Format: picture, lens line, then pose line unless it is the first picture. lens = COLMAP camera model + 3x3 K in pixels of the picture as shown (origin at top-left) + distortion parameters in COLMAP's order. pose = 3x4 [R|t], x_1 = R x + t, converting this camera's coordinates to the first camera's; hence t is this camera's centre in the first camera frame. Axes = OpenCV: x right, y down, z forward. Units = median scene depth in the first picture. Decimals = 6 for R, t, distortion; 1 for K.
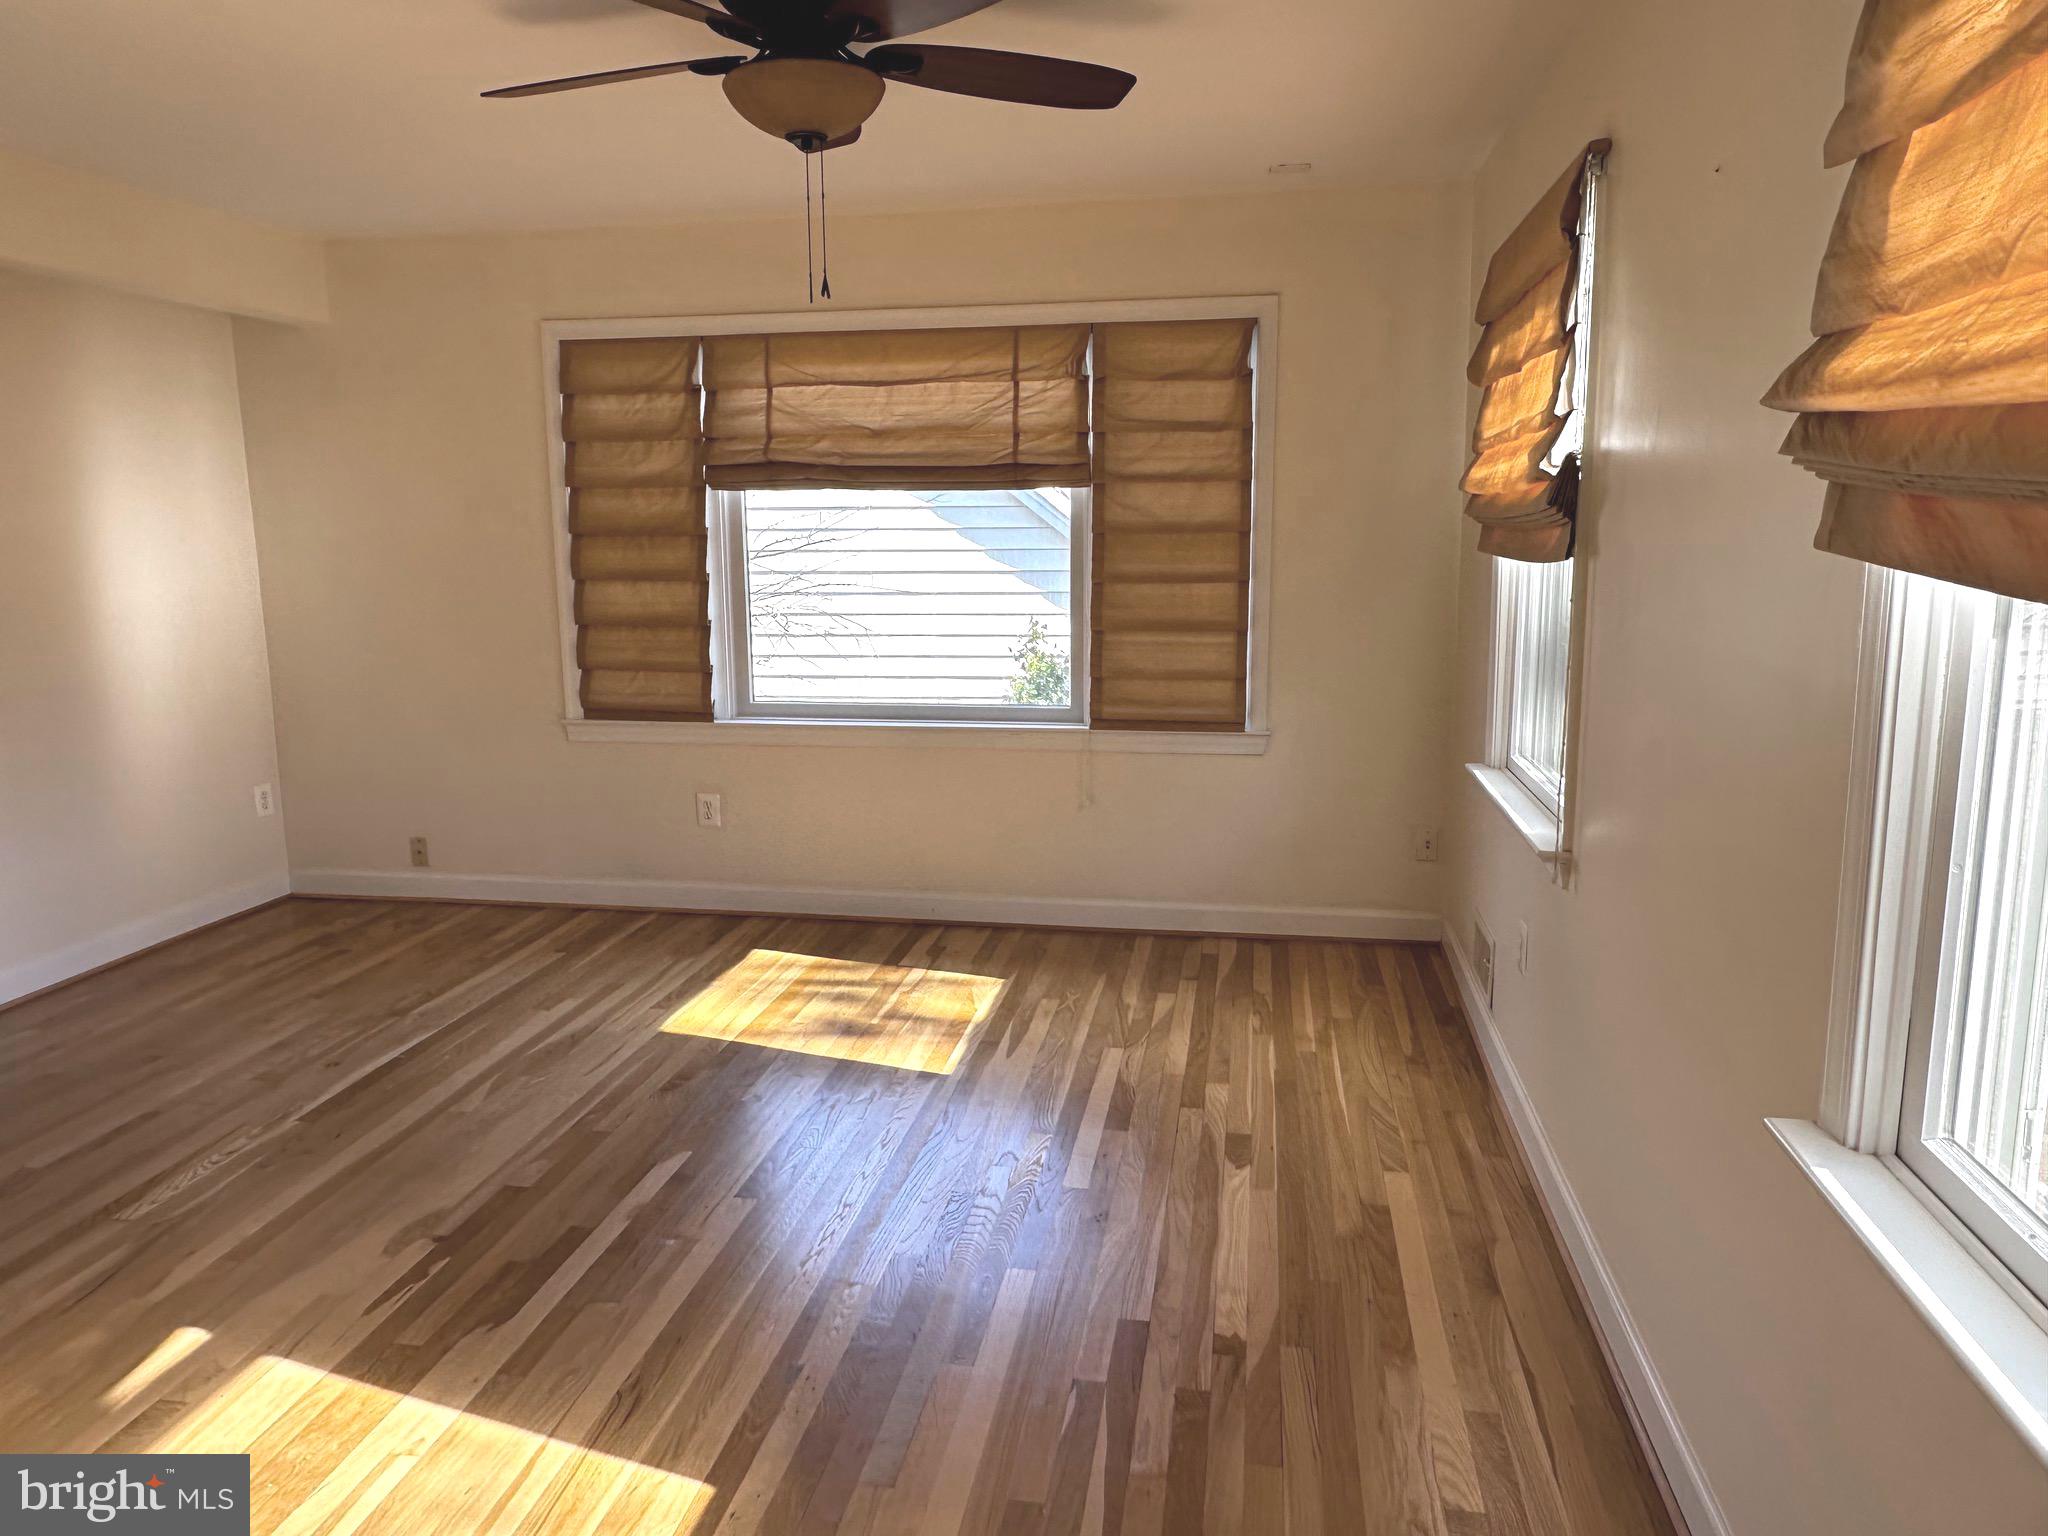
lens RADIAL K [[1380.6, 0, 1019.2], [0, 1380.6, 759.4], [0, 0, 1]] dist [-0.005465, 0.002904]
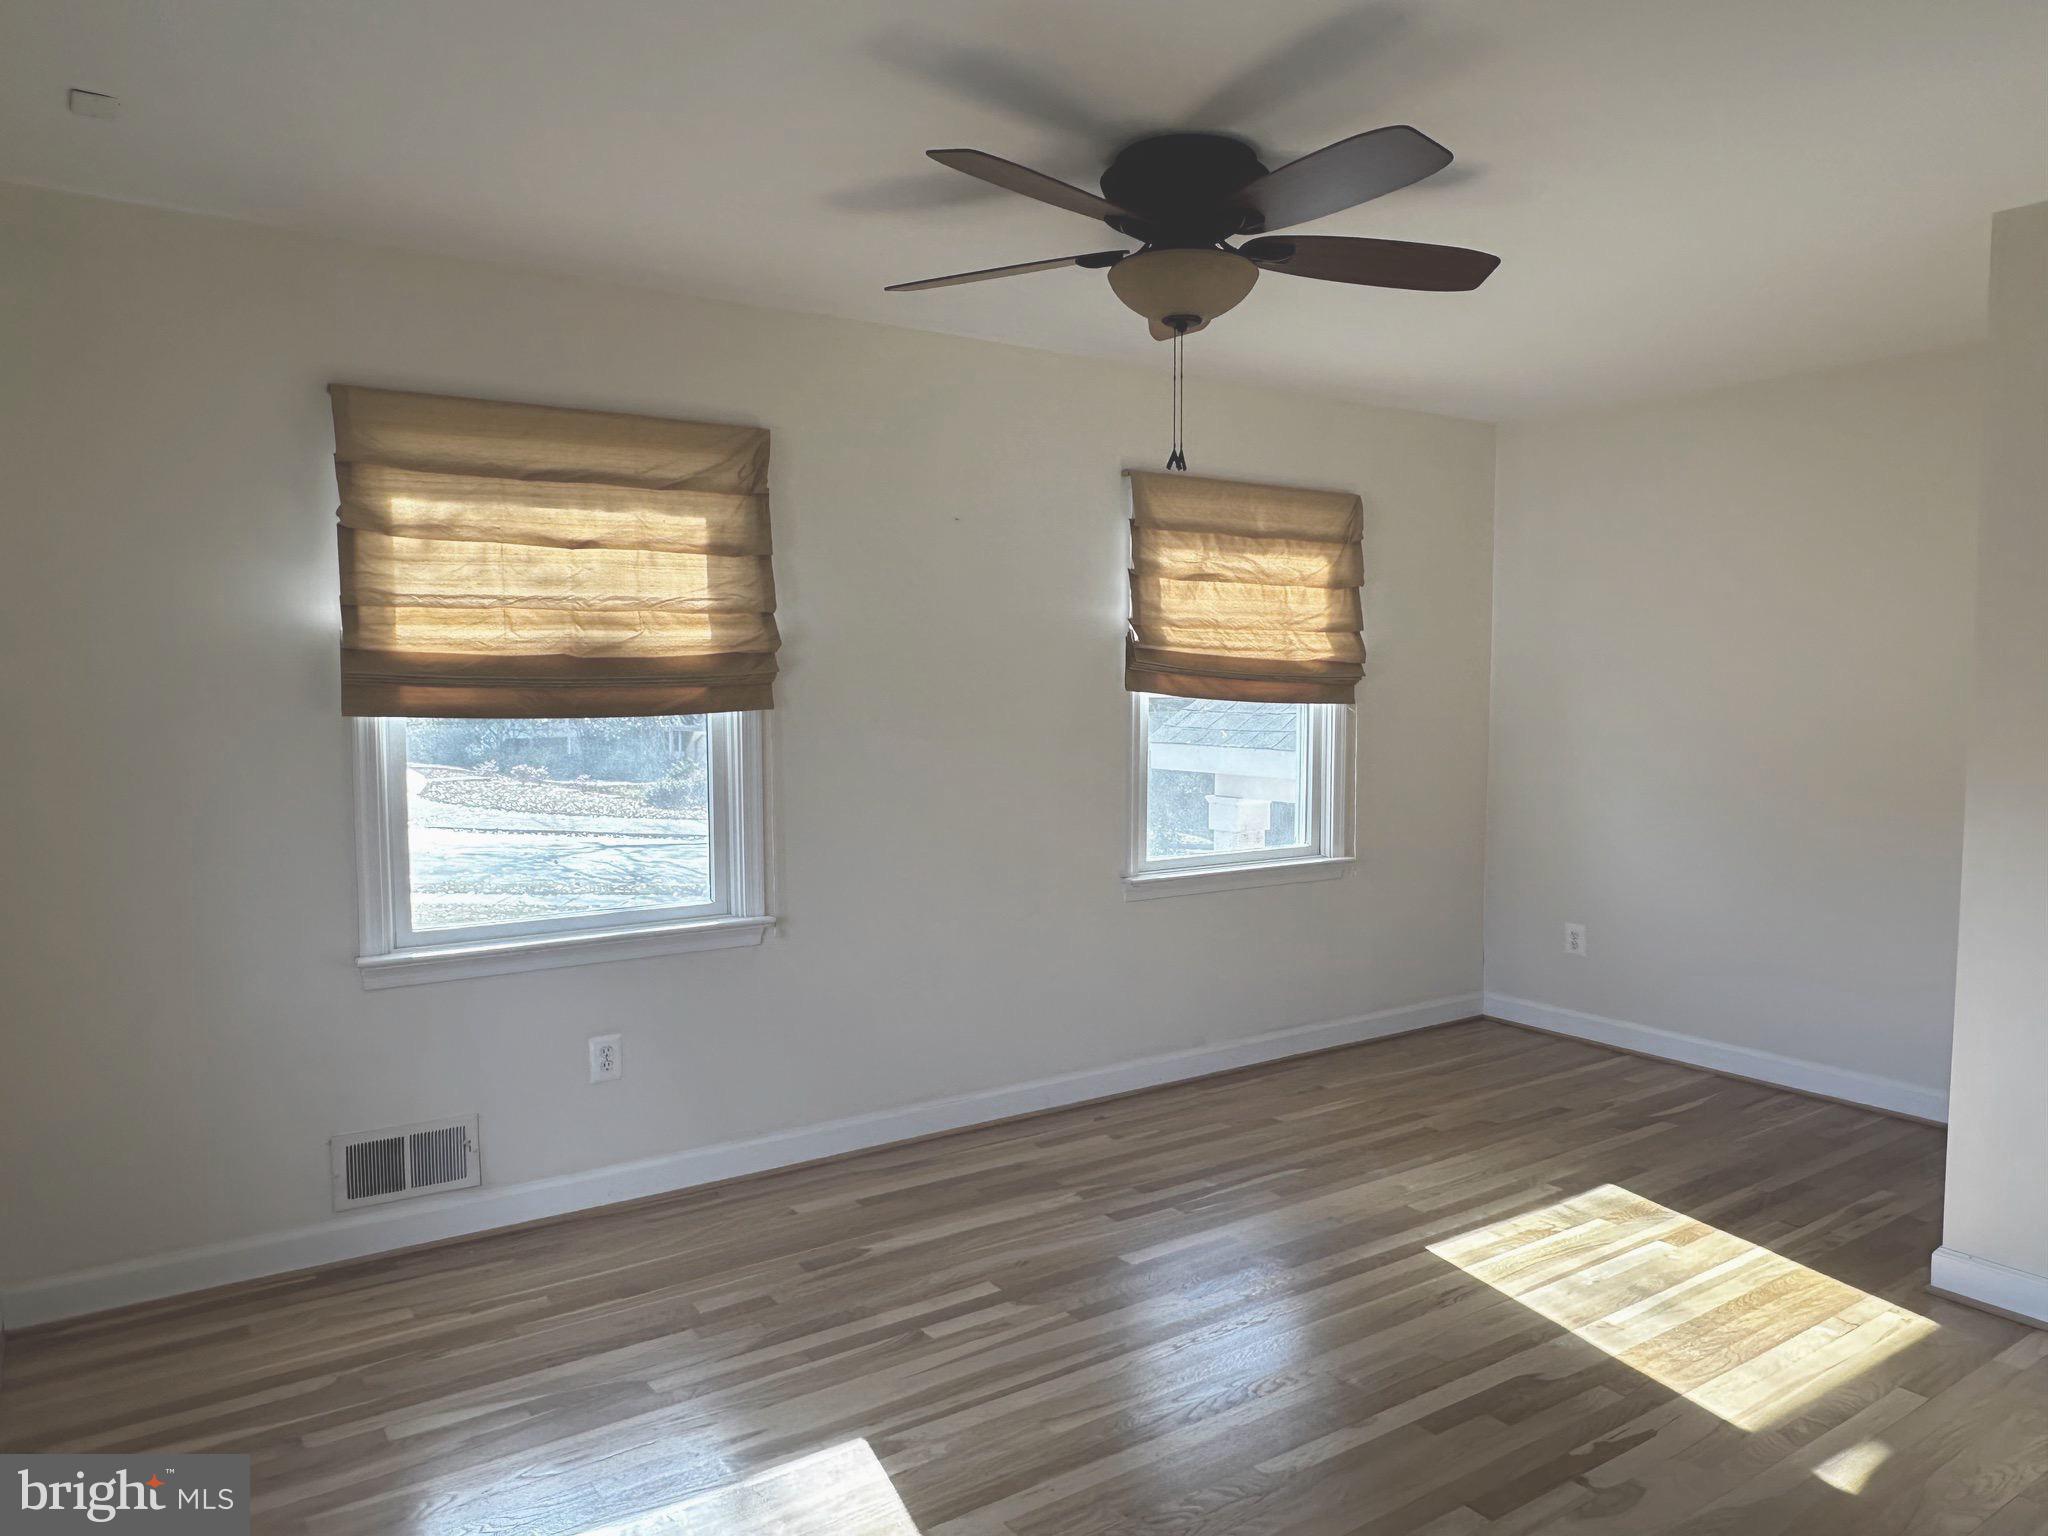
lens RADIAL K [[1380.6, 0, 1019.2], [0, 1380.6, 759.4], [0, 0, 1]] dist [-0.005465, 0.002904]
pose [[-0.695644, -0.028825, 0.717808, -0.856715], [0.131104, 0.977321, 0.166302, -0.311678], [-0.706323, 0.209794, -0.676088, 1.901252]]
